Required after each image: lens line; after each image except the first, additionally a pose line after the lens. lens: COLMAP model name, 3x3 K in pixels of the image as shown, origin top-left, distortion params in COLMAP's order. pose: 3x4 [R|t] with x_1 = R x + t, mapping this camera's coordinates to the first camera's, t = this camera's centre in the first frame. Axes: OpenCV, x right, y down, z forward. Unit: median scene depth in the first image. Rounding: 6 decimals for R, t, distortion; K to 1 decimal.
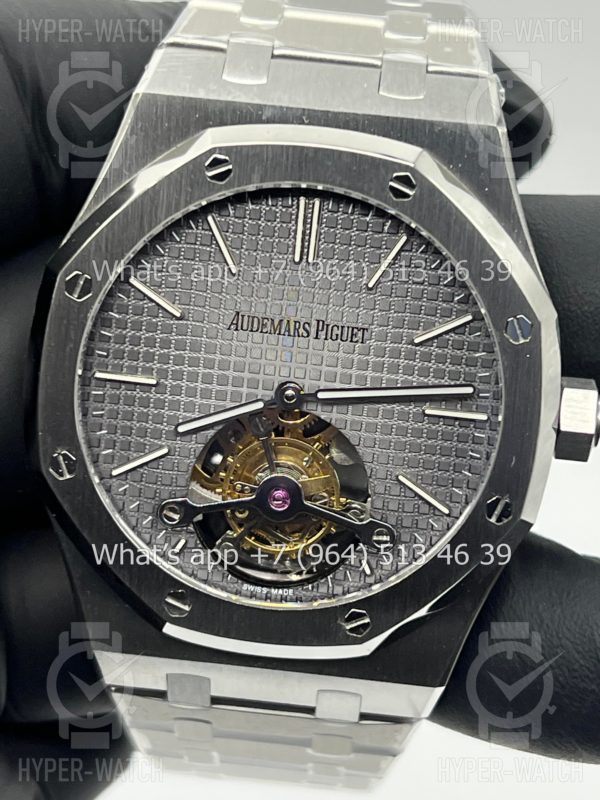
lens RADIAL K [[1895.3, 0, 298.9], [0, 1895.3, 397.3], [0, 0, 1]] dist [0.198757, 0.000000]
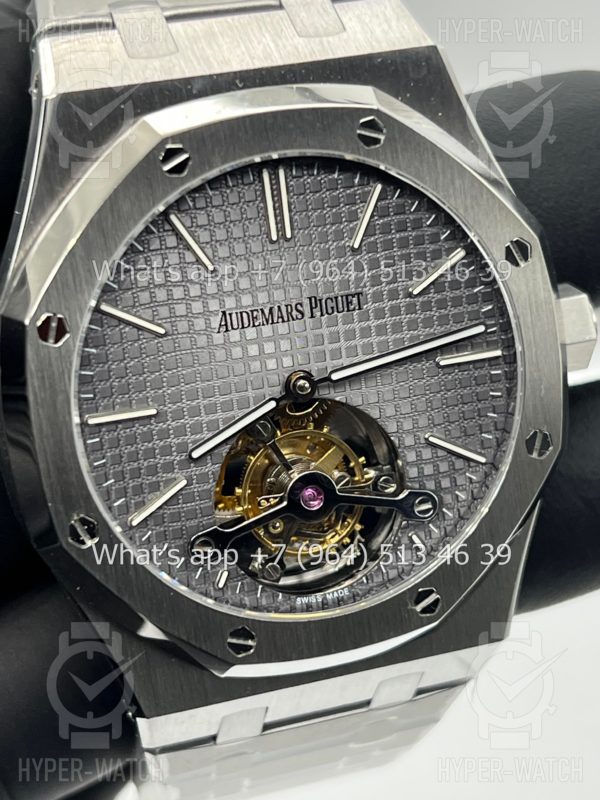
lens RADIAL K [[1895.3, 0, 293.2], [0, 1895.3, 397.9], [0, 0, 1]] dist [0.198757, 0.000000]
pose [[0.920201, -0.268885, 0.284484, -0.267002], [0.249301, 0.962861, 0.103669, -0.090075], [-0.301793, -0.024474, 0.953059, 0.136598]]
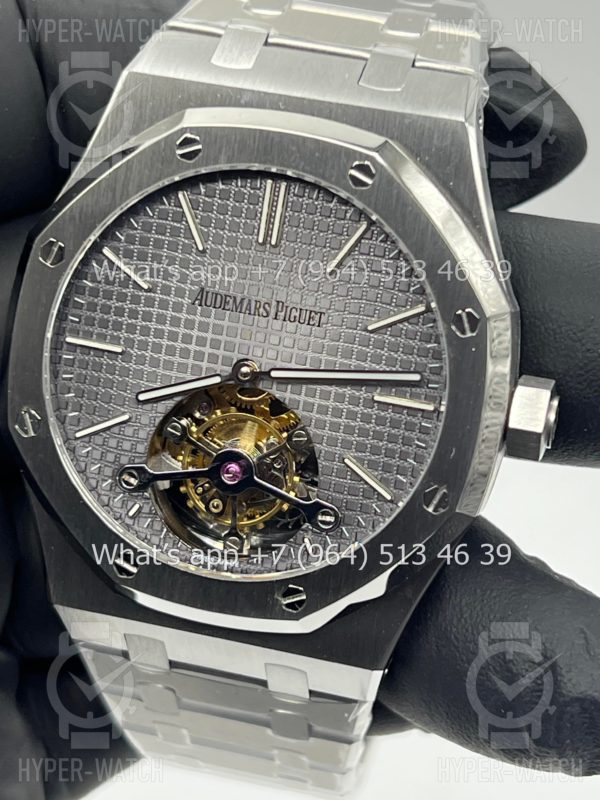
lens RADIAL K [[1895.3, 0, 322.2], [0, 1895.3, 411.0], [0, 0, 1]] dist [0.198757, 0.000000]
pose [[0.984565, 0.075606, -0.157844, 0.199602], [-0.076944, 0.997033, -0.002375, 0.019069], [0.157196, 0.014483, 0.987461, -0.008975]]
